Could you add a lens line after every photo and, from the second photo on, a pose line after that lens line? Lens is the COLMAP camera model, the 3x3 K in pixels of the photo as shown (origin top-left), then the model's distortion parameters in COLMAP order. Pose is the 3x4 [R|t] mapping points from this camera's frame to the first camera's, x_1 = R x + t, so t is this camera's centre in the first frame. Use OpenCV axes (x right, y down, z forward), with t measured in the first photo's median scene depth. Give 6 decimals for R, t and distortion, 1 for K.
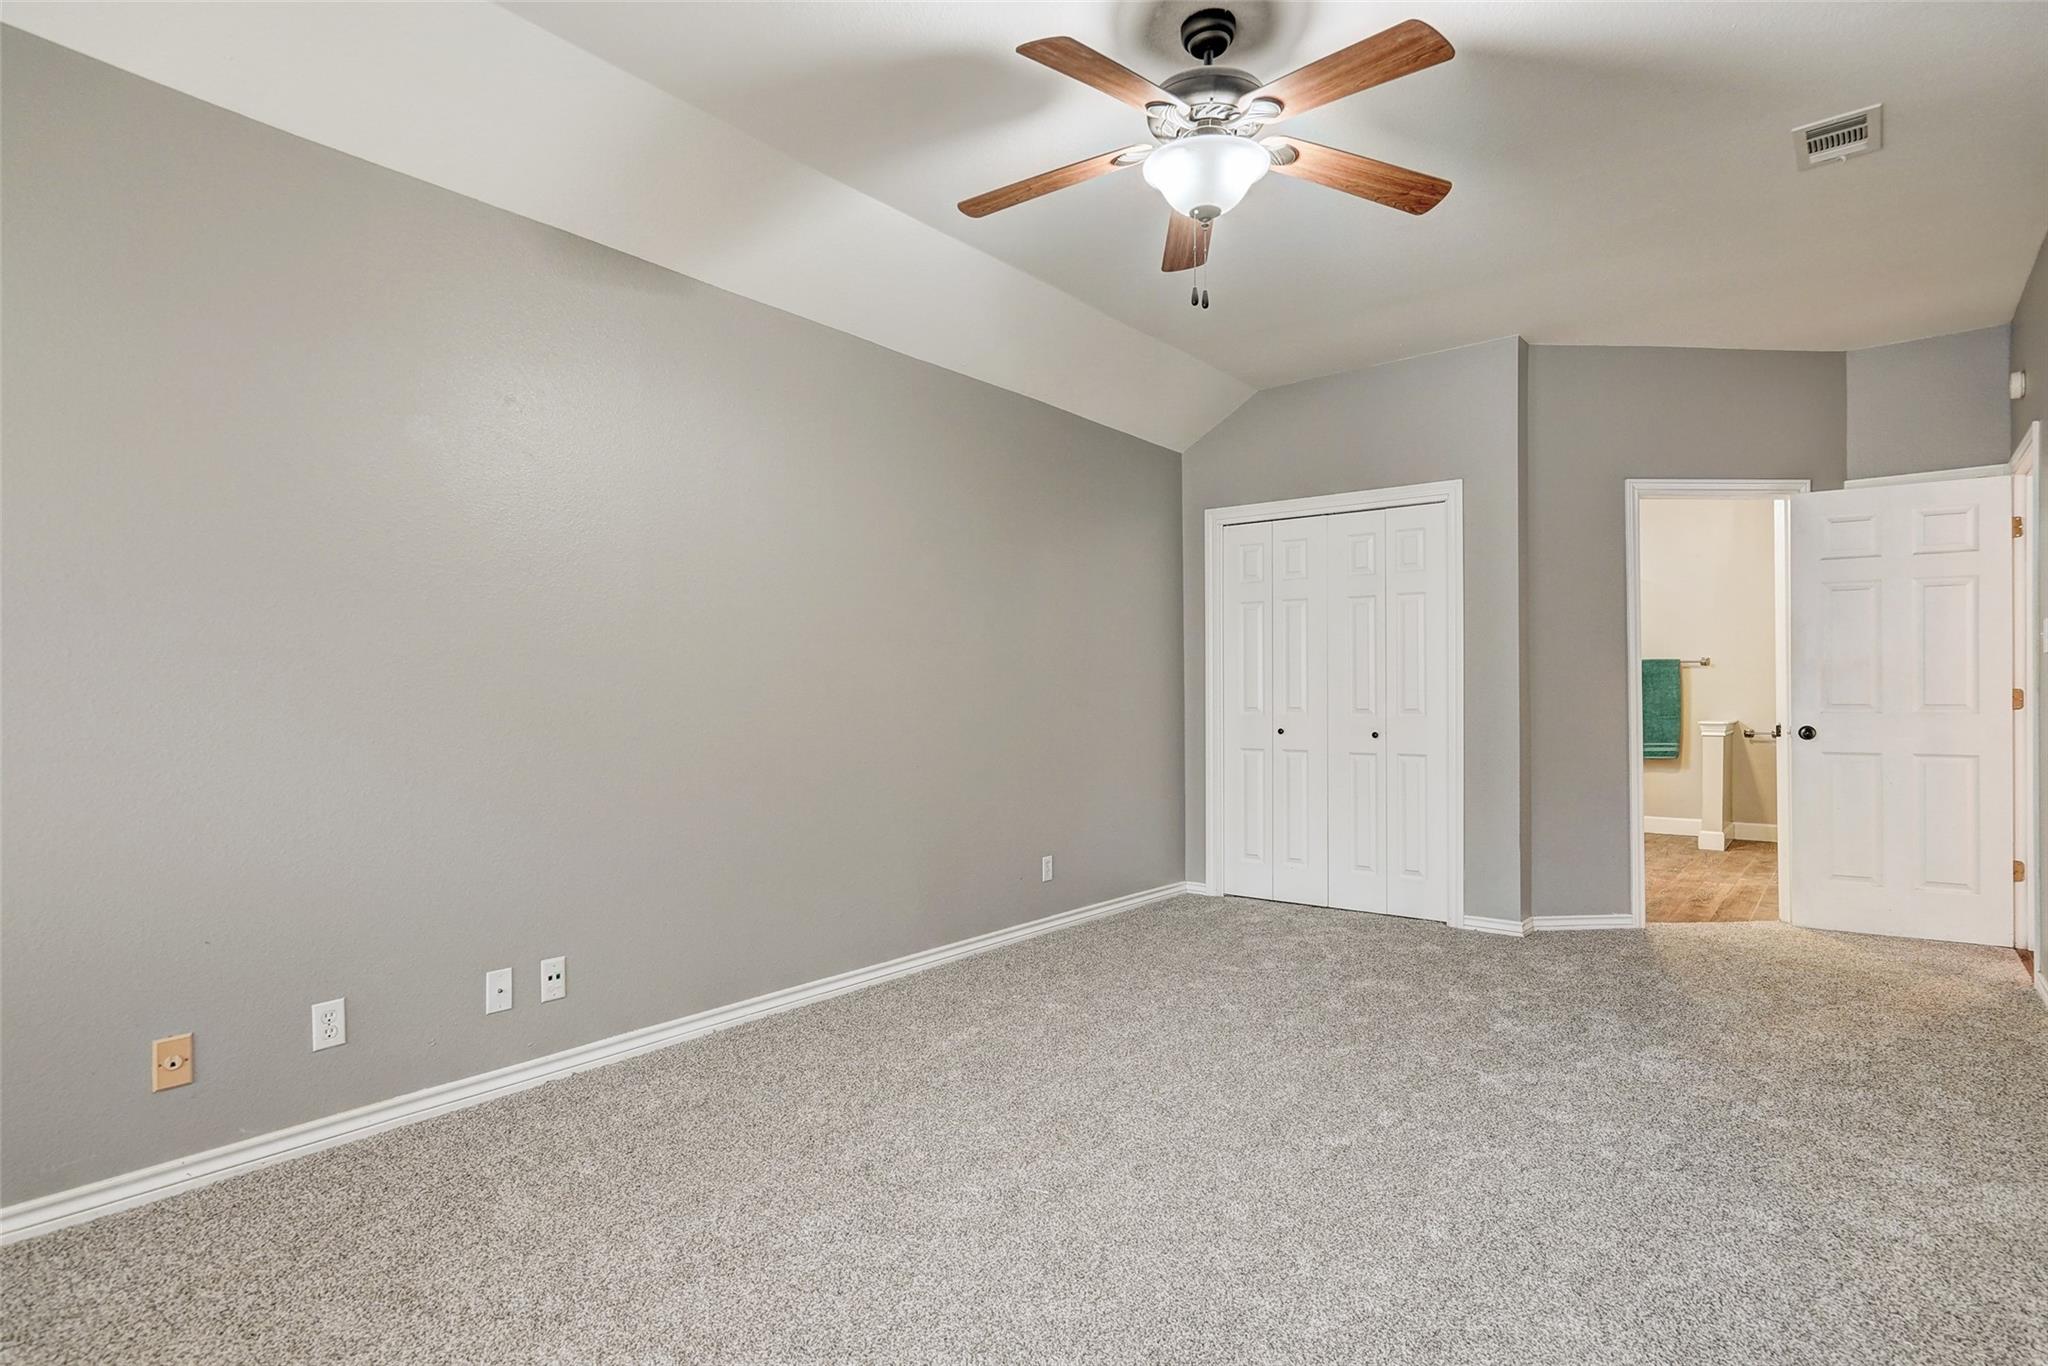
lens RADIAL K [[1067.2, 0, 1024.0], [0, 1067.2, 683.0], [0, 0, 1]] dist [0.008610, 0.001140]
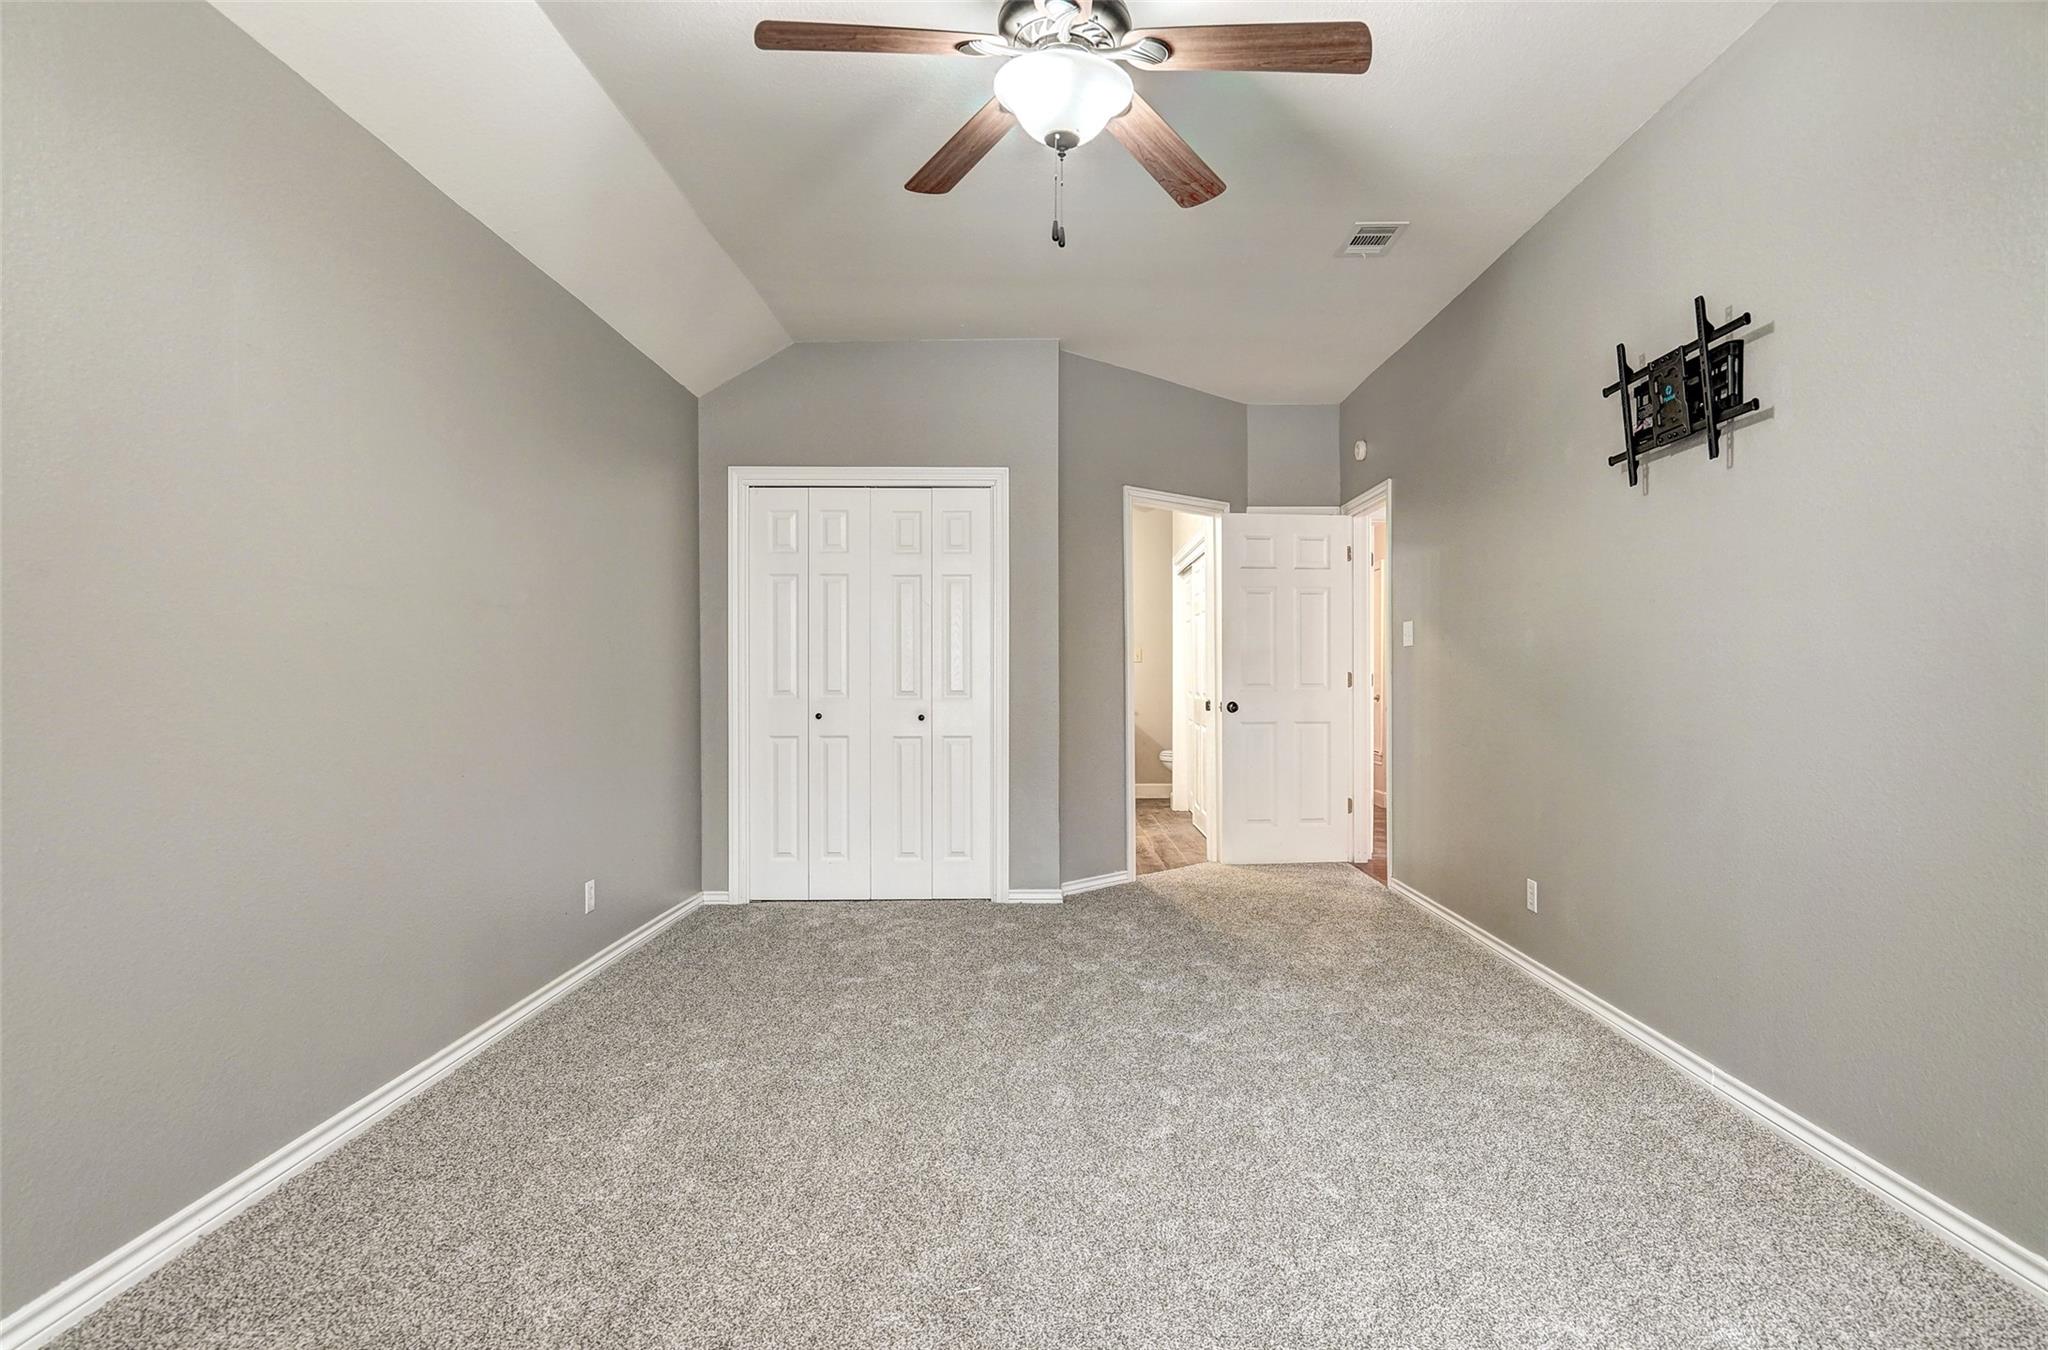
lens RADIAL K [[1092.9, 0, 1024.0], [0, 1092.9, 675.0], [0, 0, 1]] dist [-0.018816, 0.035224]
pose [[0.769592, 0.000968, 0.638536, -0.285481], [-0.007713, 0.999940, 0.007781, 0.001027], [-0.638490, -0.010913, 0.769553, 0.202208]]
